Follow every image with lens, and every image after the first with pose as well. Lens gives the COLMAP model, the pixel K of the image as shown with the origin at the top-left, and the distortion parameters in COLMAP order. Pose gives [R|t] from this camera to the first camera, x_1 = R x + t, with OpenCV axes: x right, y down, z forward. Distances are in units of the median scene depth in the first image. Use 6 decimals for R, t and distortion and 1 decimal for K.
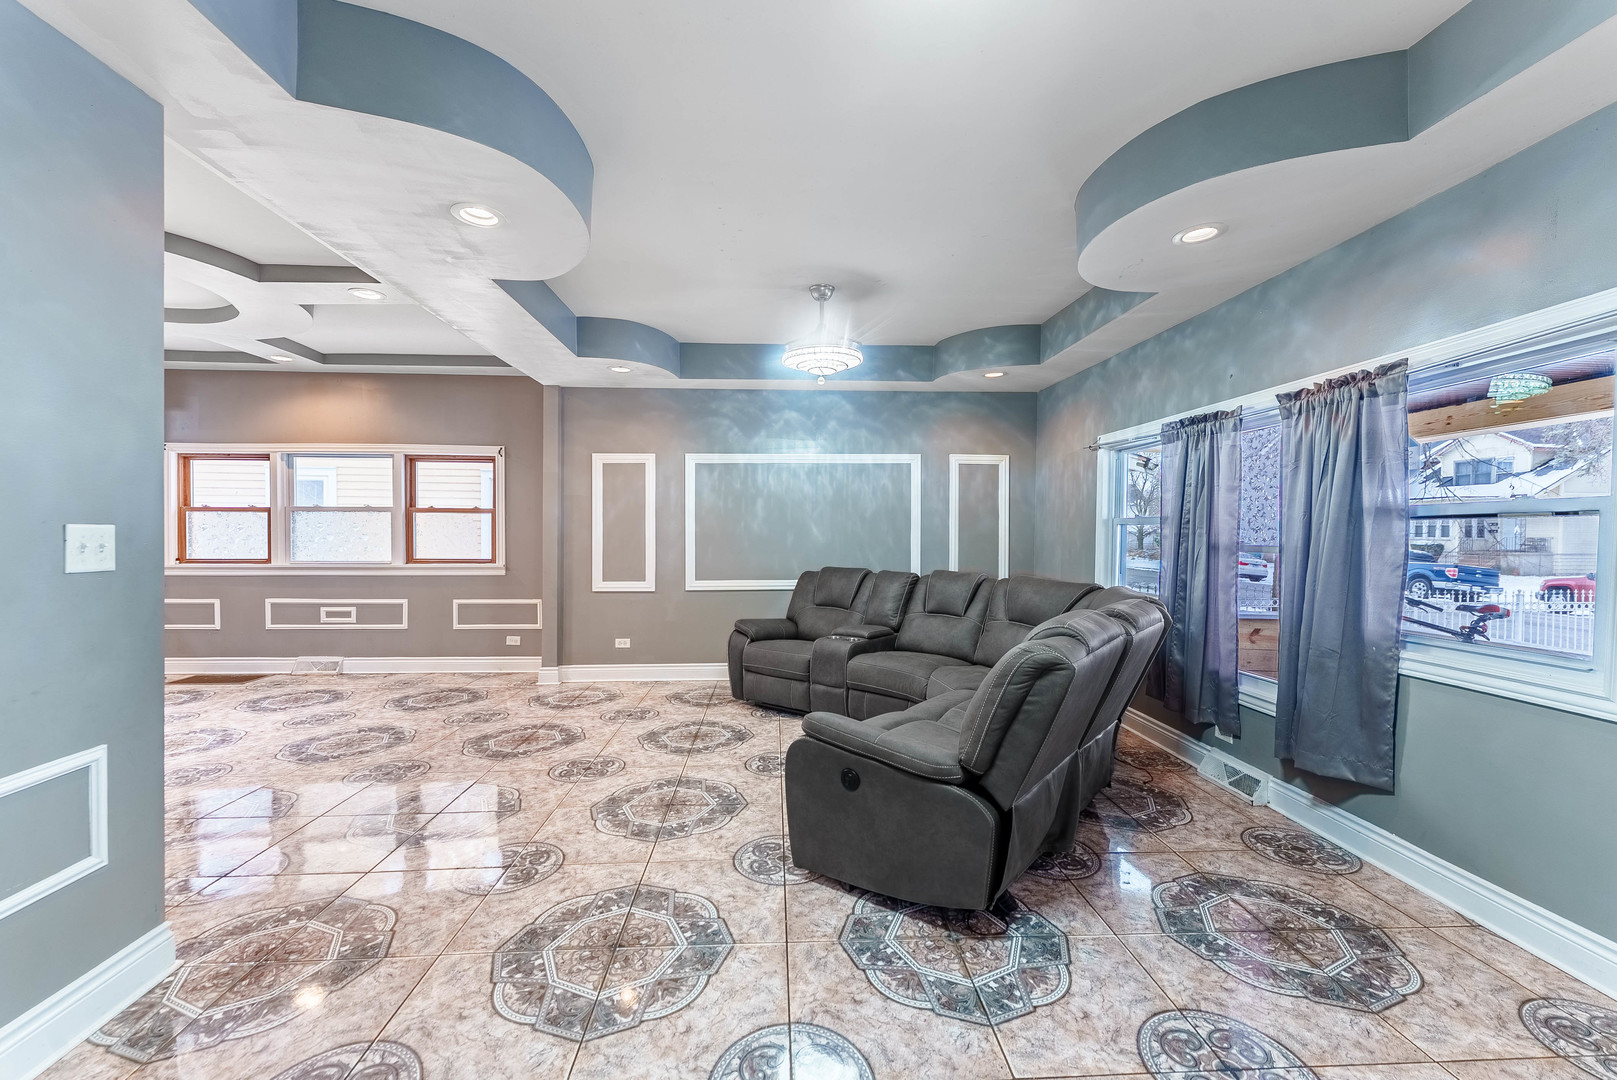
lens RADIAL K [[650.7, 0, 804.0], [0, 650.7, 543.9], [0, 0, 1]] dist [0.000762, -0.000550]
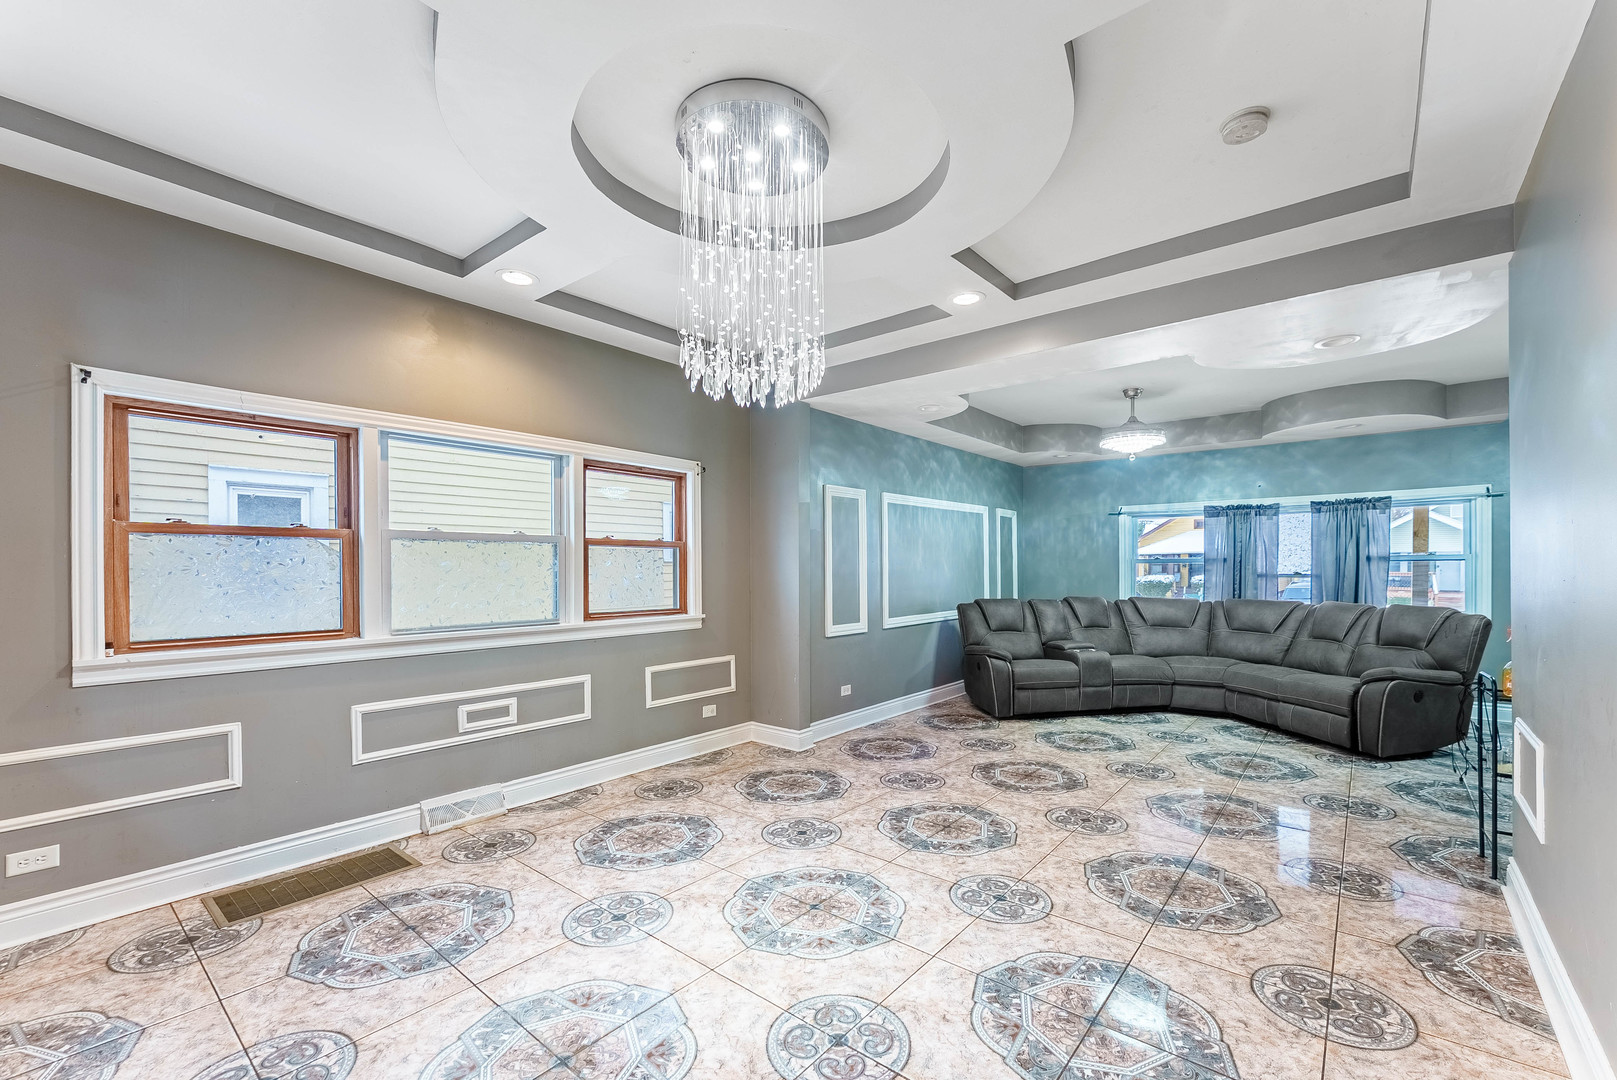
lens RADIAL K [[674.0, 0, 814.5], [0, 674.0, 554.0], [0, 0, 1]] dist [-0.000640, -0.000154]
pose [[0.675748, 0.009047, 0.737077, -1.004099], [0.021832, 0.999240, -0.032280, -0.011806], [-0.736809, 0.037904, 0.675038, 0.370156]]
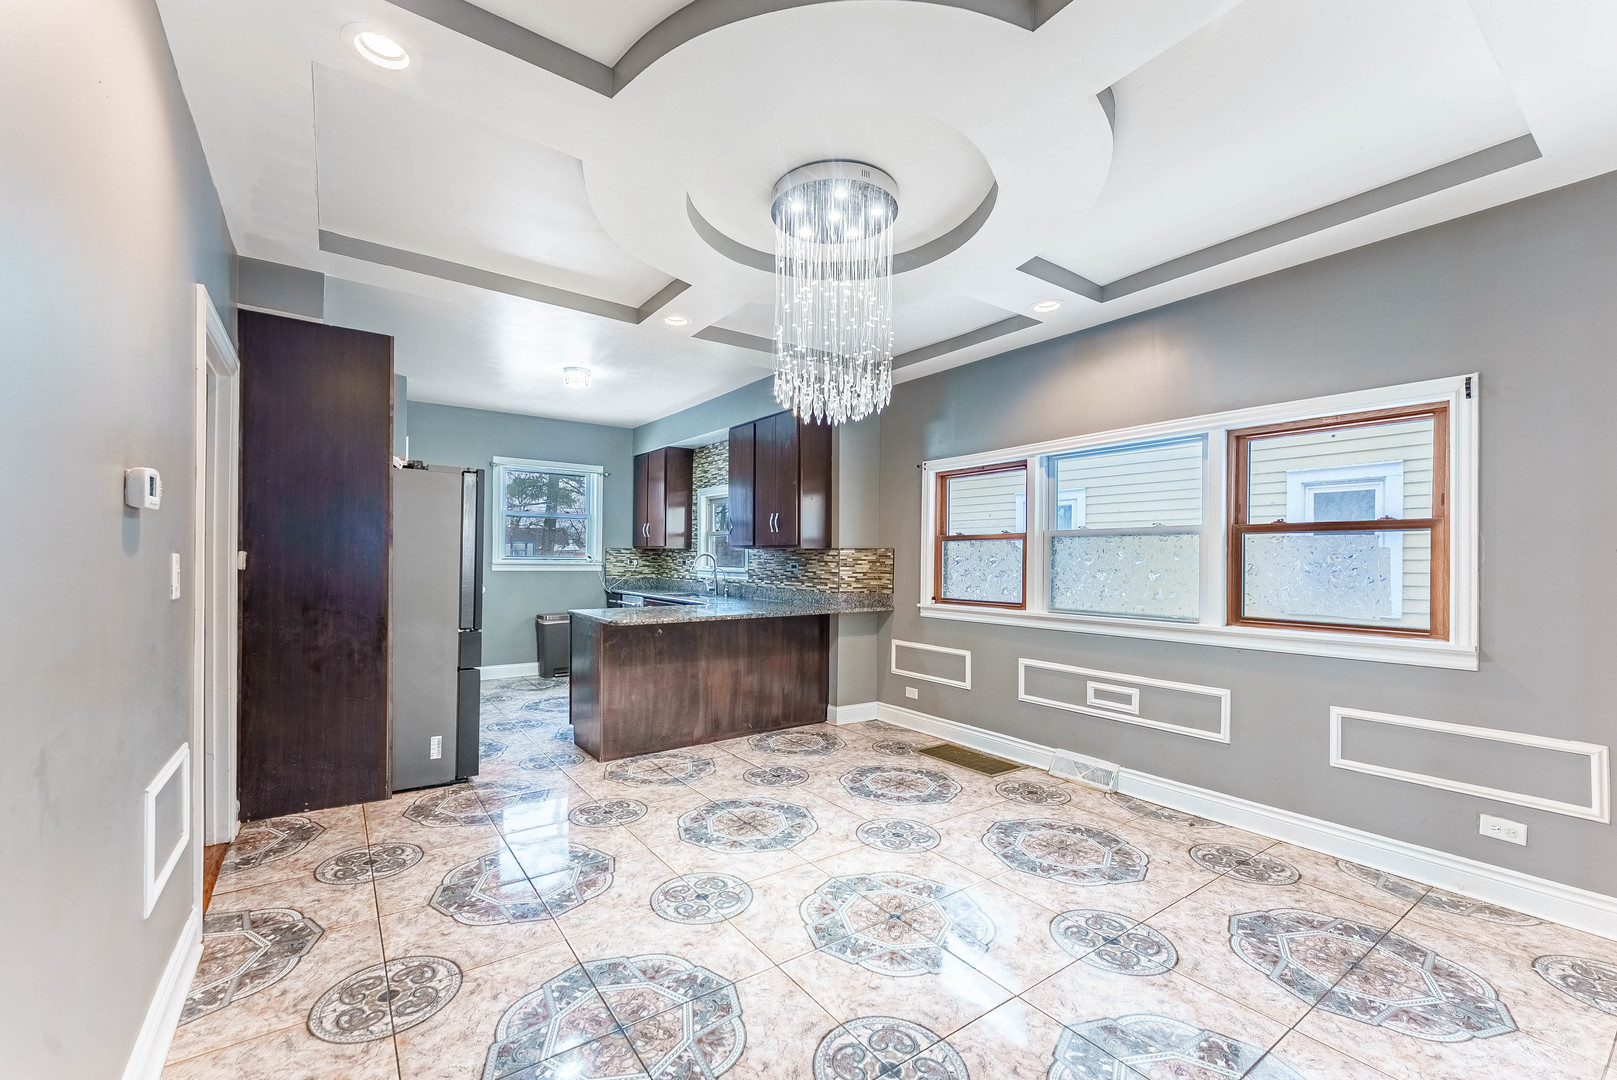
lens RADIAL K [[657.4, 0, 791.2], [0, 657.4, 561.9], [0, 0, 1]] dist [-0.001667, 0.000430]
pose [[0.531351, 0.001070, -0.847151, -0.347989], [-0.021683, 0.999689, -0.012337, -0.009308], [0.846874, 0.024924, 0.531209, 0.400166]]
